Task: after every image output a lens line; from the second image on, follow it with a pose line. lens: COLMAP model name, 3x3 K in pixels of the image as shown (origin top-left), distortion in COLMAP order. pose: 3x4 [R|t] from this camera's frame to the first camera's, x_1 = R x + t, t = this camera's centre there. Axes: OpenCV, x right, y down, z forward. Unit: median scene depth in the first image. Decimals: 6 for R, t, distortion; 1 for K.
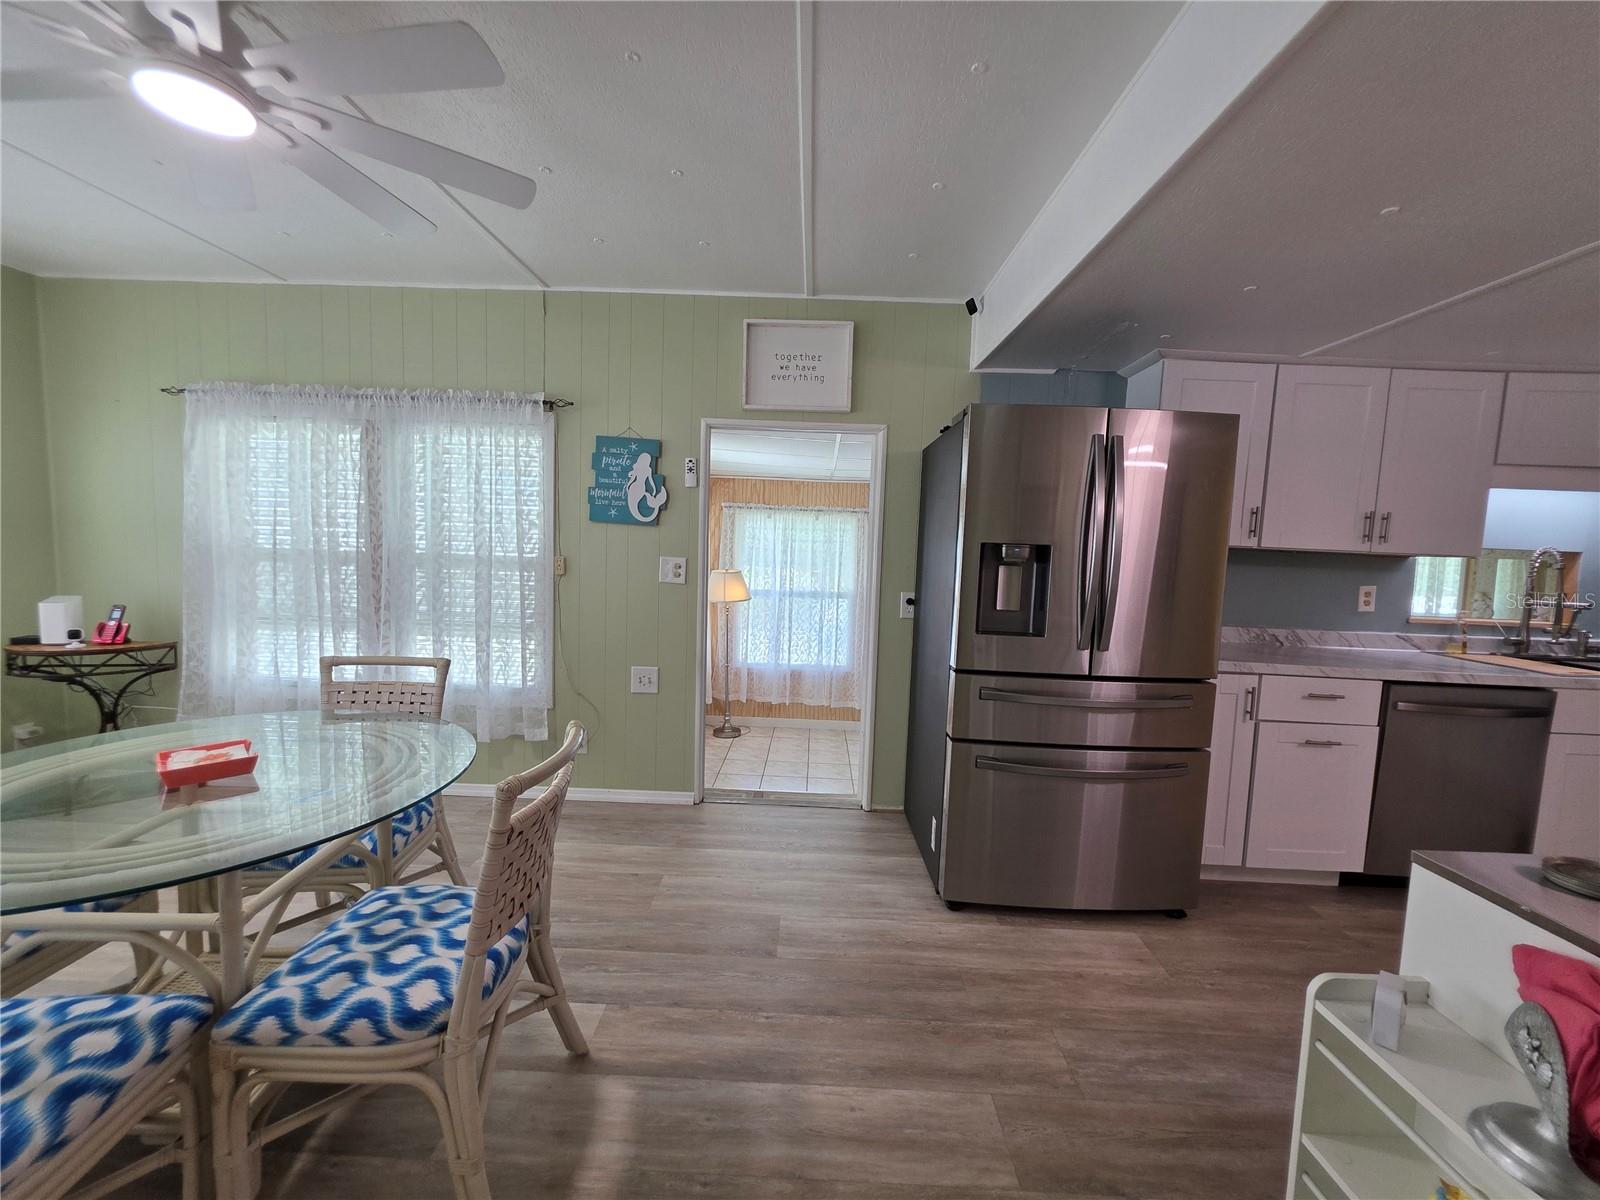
lens RADIAL K [[644.6, 0, 801.5], [0, 644.6, 597.0], [0, 0, 1]] dist [-0.000249, 0.000328]
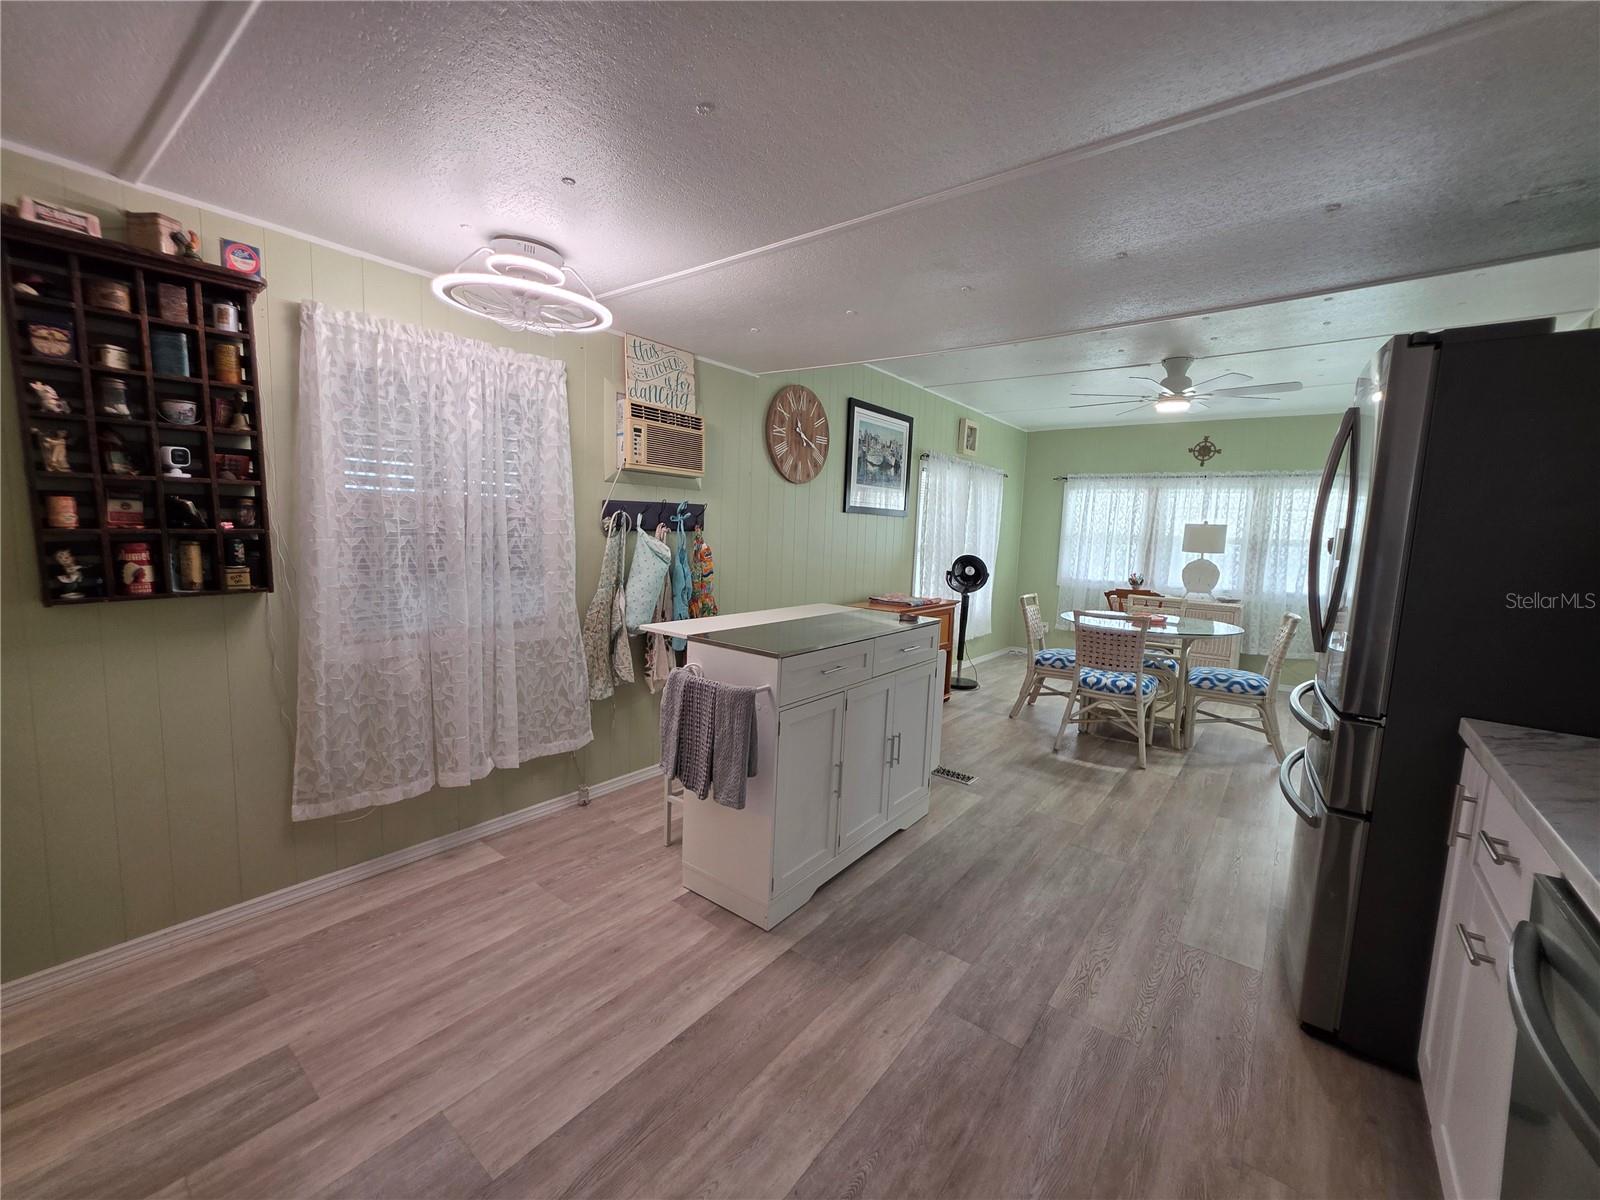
lens RADIAL K [[643.5, 0, 799.9], [0, 643.5, 598.9], [0, 0, 1]] dist [0.001328, -0.000503]
pose [[-0.599498, 0.030990, -0.799776, 1.195346], [-0.124773, 0.983415, 0.131633, -0.013008], [0.790591, 0.178704, -0.585688, 0.699039]]
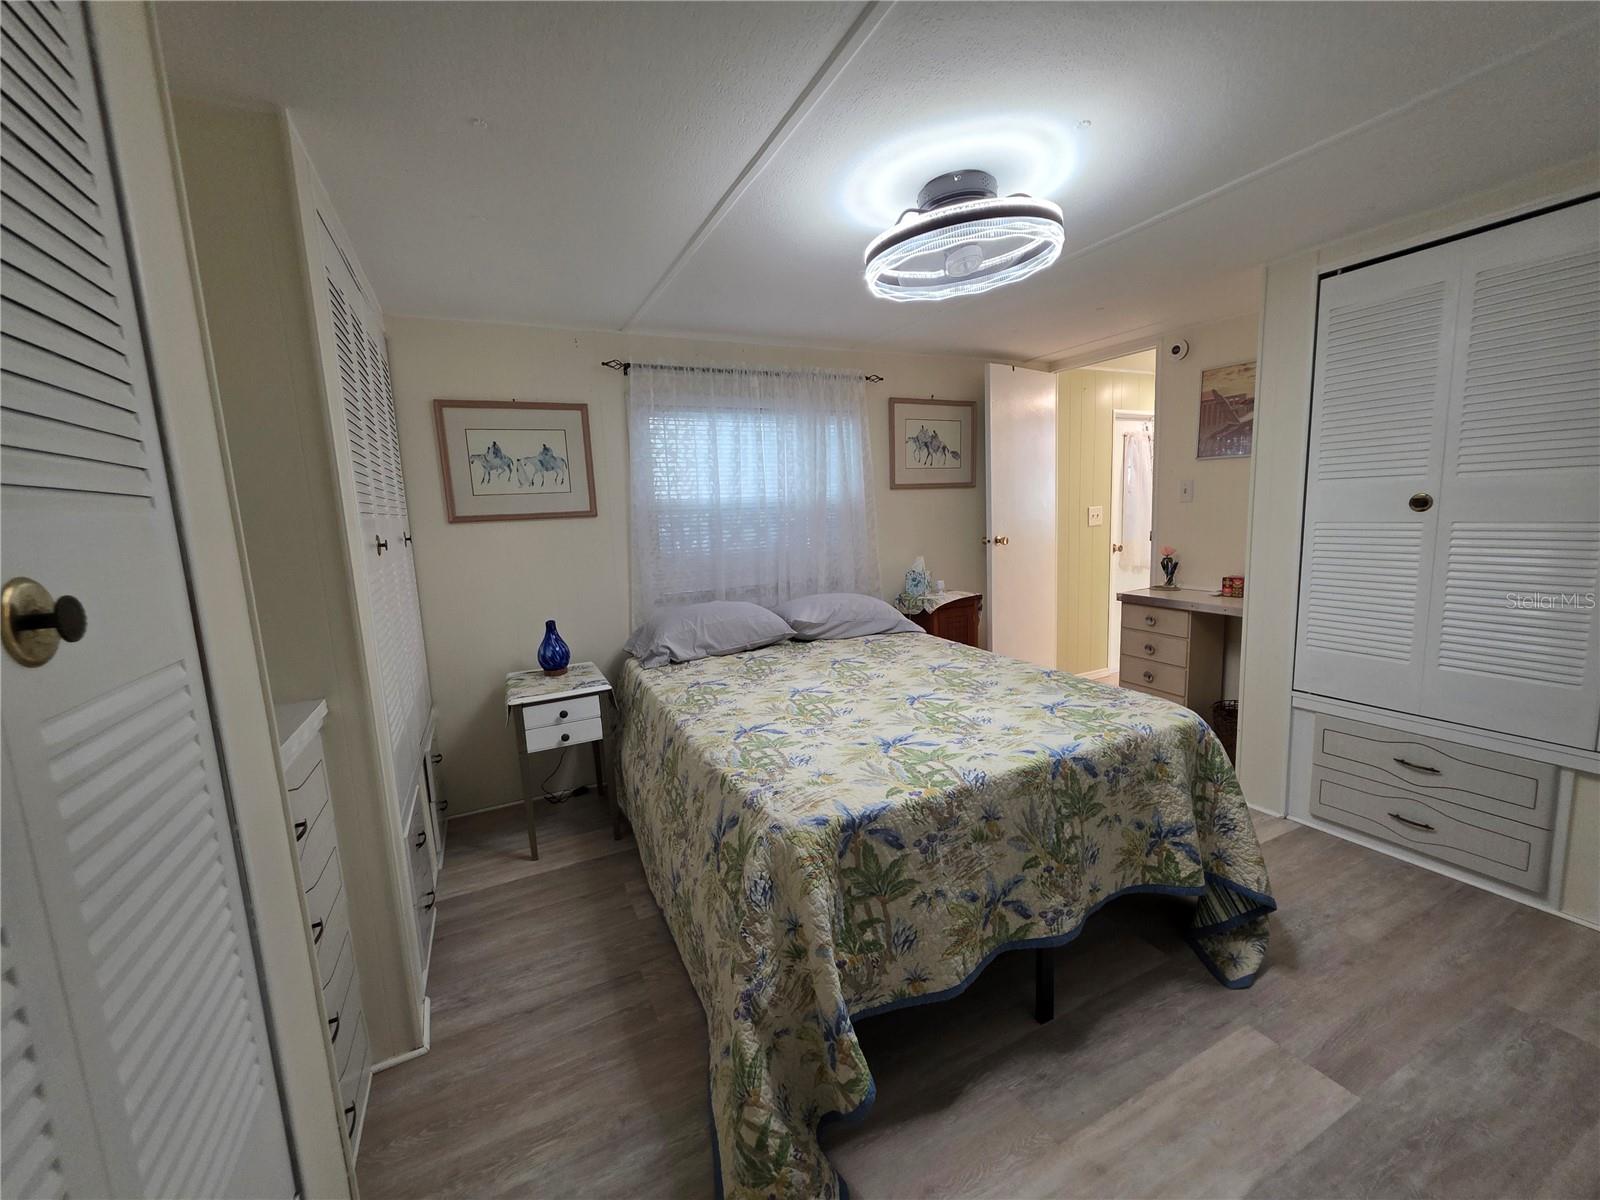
lens RADIAL K [[641.6, 0, 803.3], [0, 641.6, 599.6], [0, 0, 1]] dist [0.000714, -0.000097]
pose [[-0.886295, 0.070393, -0.457739, -0.087310], [-0.021027, 0.981245, 0.191613, -0.146339], [0.462643, 0.179451, -0.868193, 1.448258]]
